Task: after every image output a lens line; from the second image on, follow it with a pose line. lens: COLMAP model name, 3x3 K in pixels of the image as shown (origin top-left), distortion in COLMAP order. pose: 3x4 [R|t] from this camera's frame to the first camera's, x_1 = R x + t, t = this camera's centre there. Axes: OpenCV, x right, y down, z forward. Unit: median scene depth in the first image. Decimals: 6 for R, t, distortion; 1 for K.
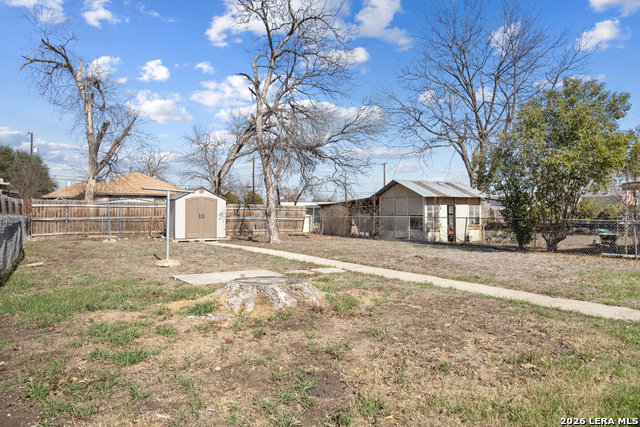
lens RADIAL K [[449.9, 0, 319.6], [0, 449.9, 214.0], [0, 0, 1]] dist [-0.005672, -0.000163]
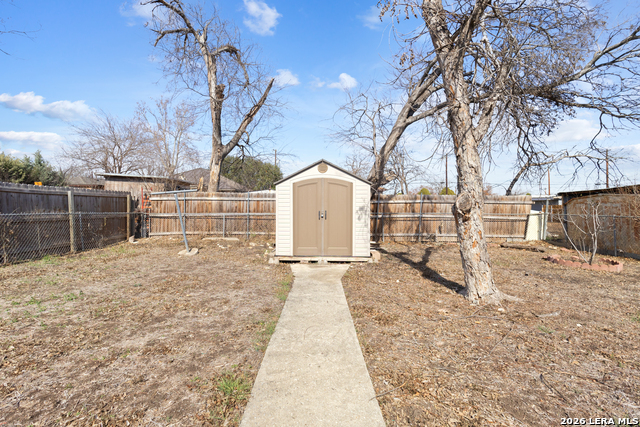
lens RADIAL K [[294.0, 0, 318.3], [0, 294.0, 199.9], [0, 0, 1]] dist [-0.004933, 0.000194]
pose [[0.840896, -0.010413, -0.541097, -0.071839], [-0.002404, 0.999733, -0.022975, -0.004552], [0.541192, 0.020621, 0.840646, 0.640940]]
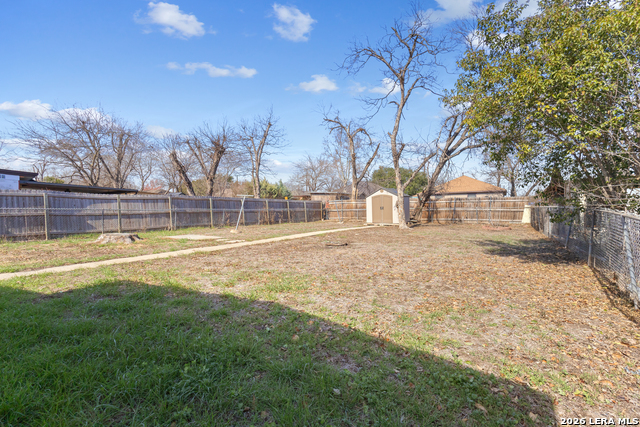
lens RADIAL K [[294.0, 0, 320.1], [0, 294.0, 212.1], [0, 0, 1]] dist [-0.004933, 0.000194]
pose [[0.414167, 0.005013, -0.910187, 0.469032], [0.013033, 0.999850, 0.011437, 0.003459], [0.910108, -0.016599, 0.414039, 0.387642]]
